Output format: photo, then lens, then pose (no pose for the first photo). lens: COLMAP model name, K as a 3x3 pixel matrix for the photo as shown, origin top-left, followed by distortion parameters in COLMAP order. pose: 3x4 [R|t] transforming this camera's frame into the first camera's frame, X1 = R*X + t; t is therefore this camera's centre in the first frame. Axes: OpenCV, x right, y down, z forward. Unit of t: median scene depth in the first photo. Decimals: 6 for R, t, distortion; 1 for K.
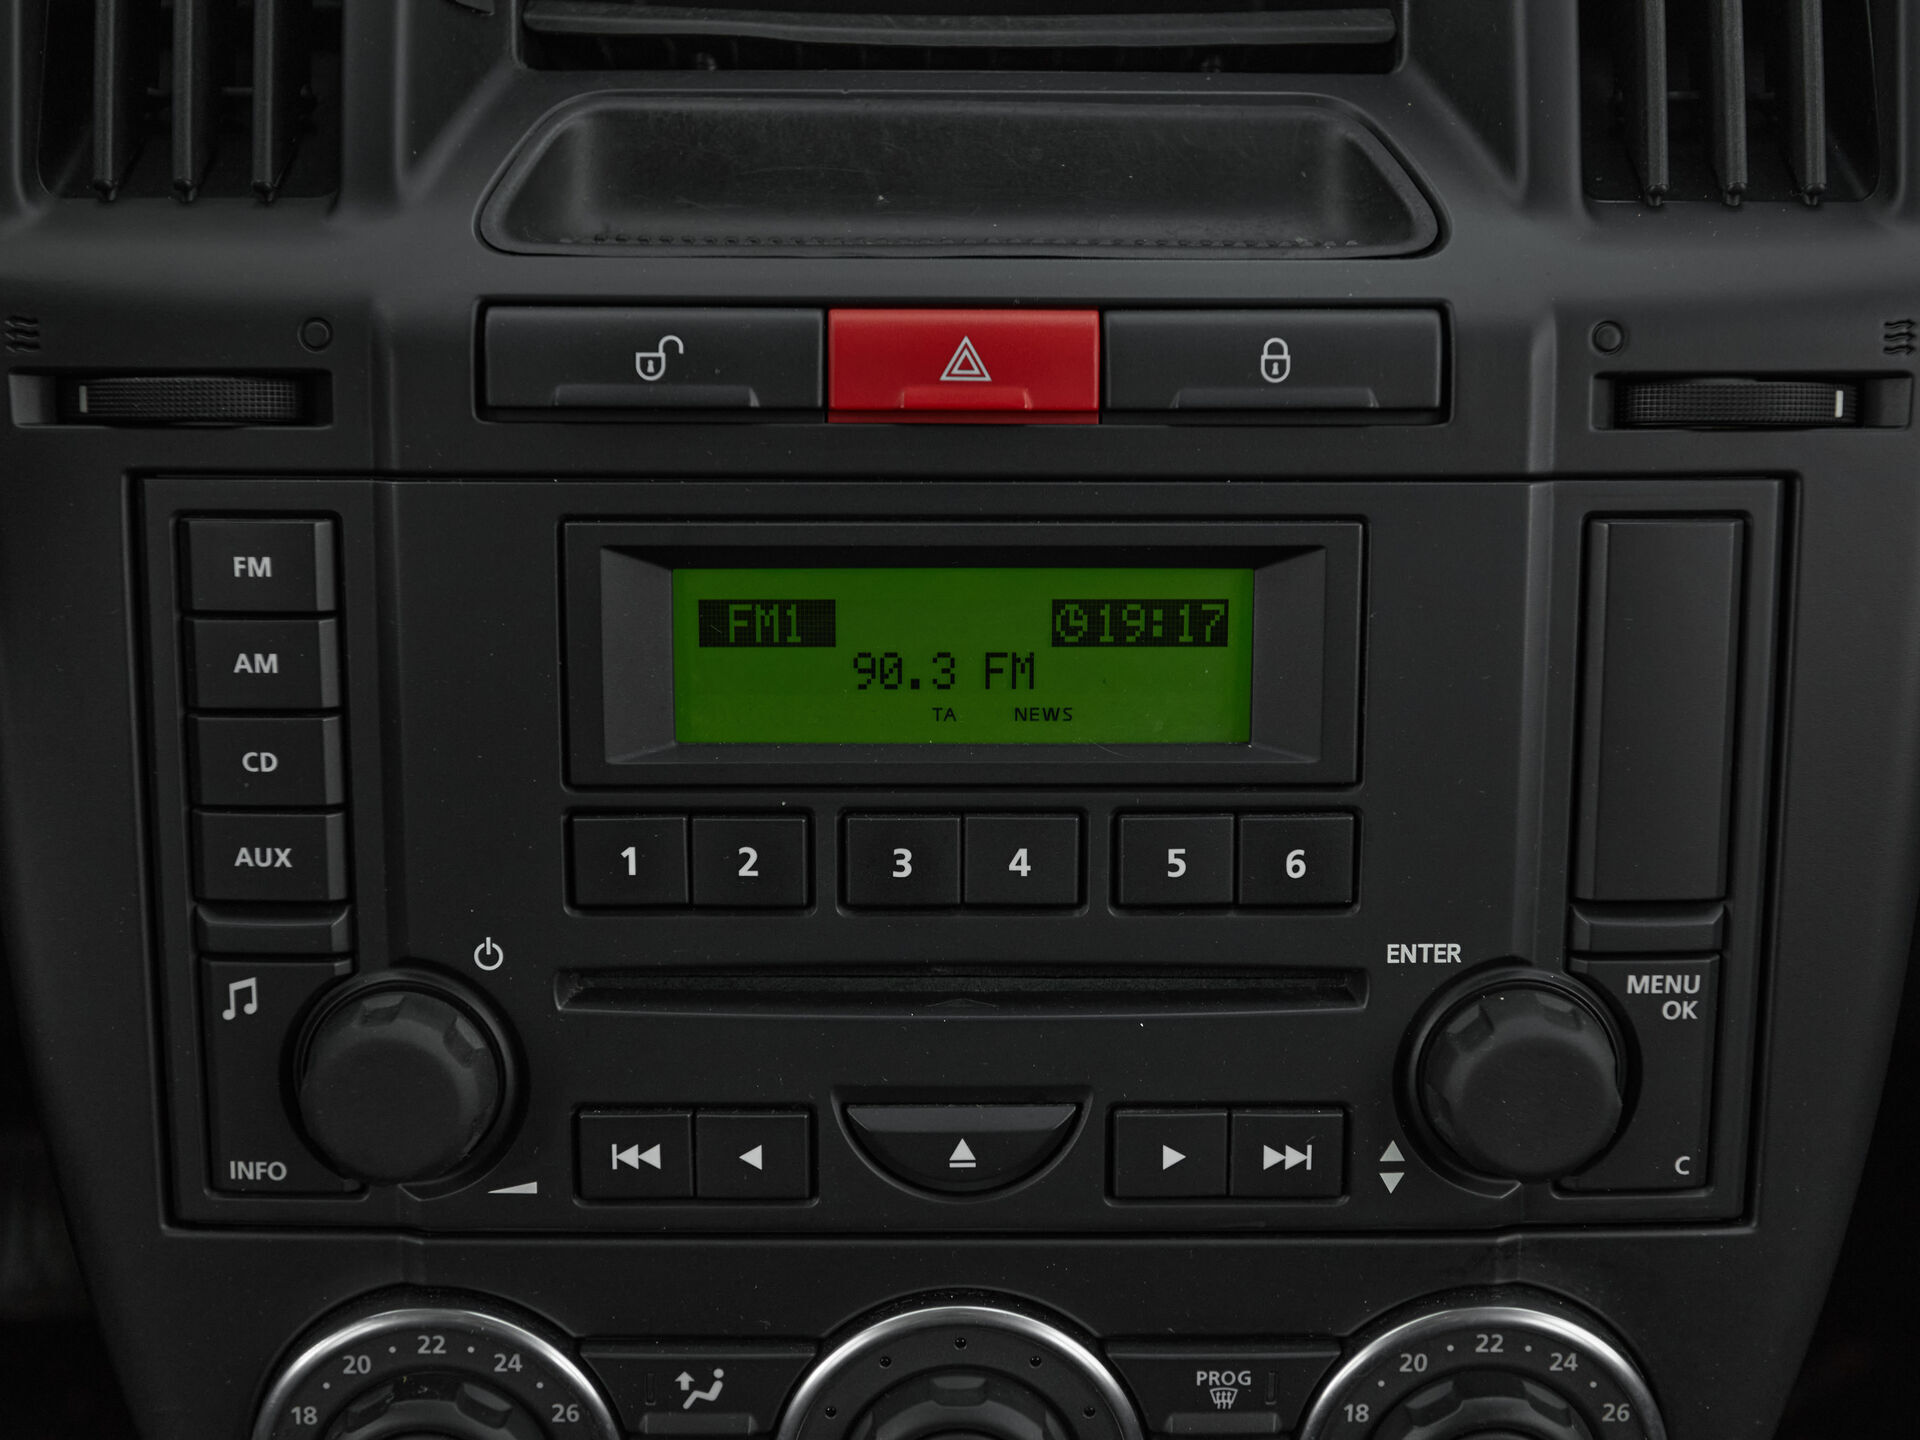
lens RADIAL K [[2596.6, 0, 935.4], [0, 2596.6, 819.8], [0, 0, 1]] dist [0.030634, 0.000000]
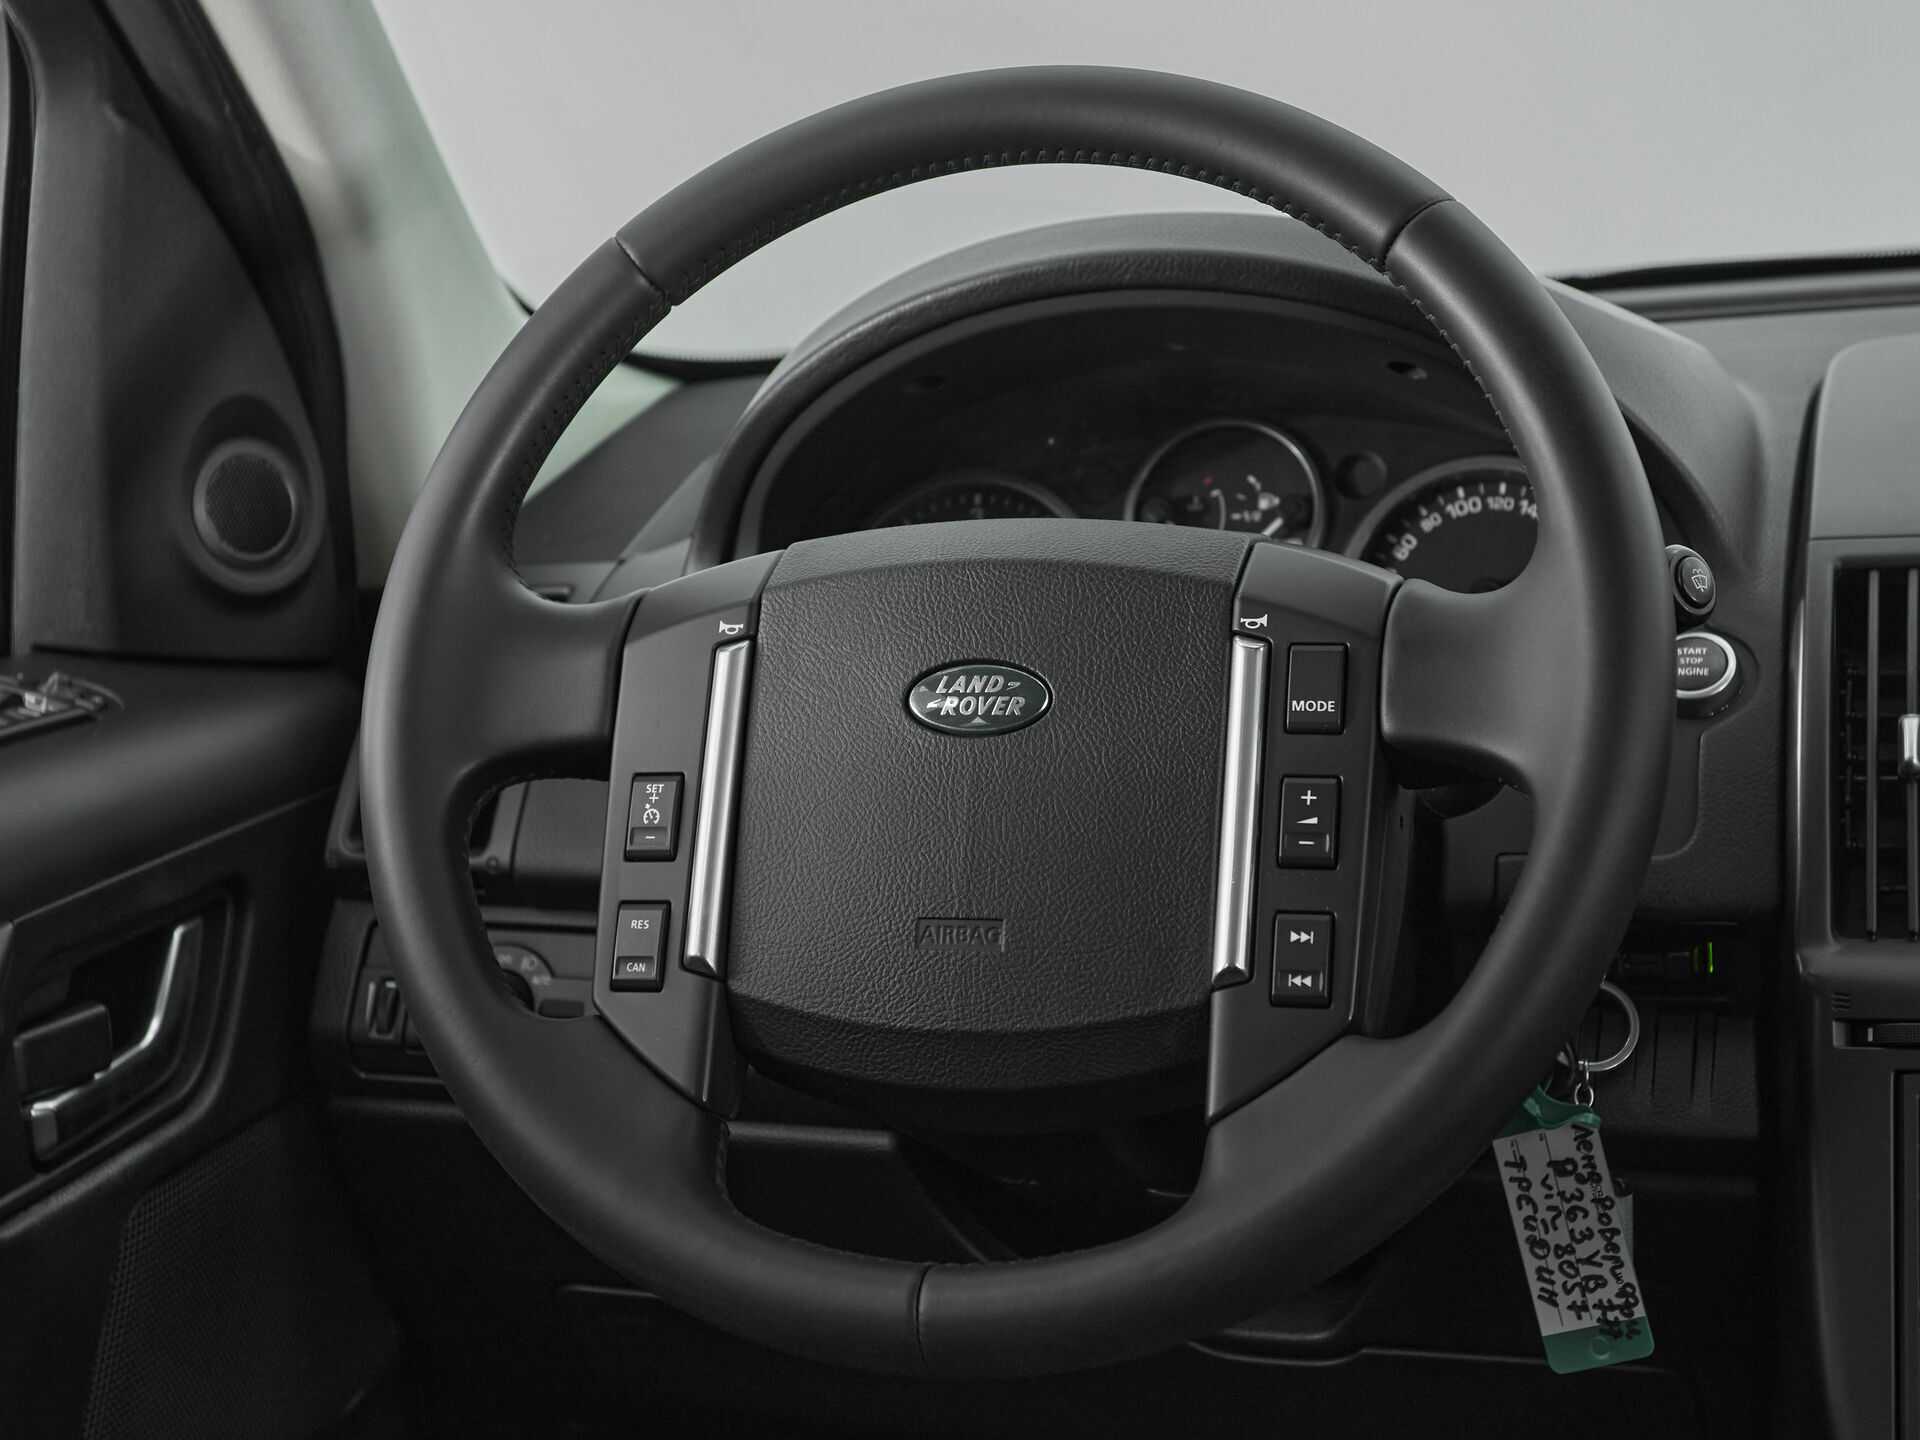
lens RADIAL K [[3269.9, 0, 963.2], [0, 3269.9, 717.0], [0, 0, 1]] dist [0.025277, 0.000000]
pose [[0.955742, -0.006930, -0.294126, -0.248778], [-0.095802, 0.937904, -0.333403, 0.492934], [0.278173, 0.346825, 0.895730, -1.453218]]
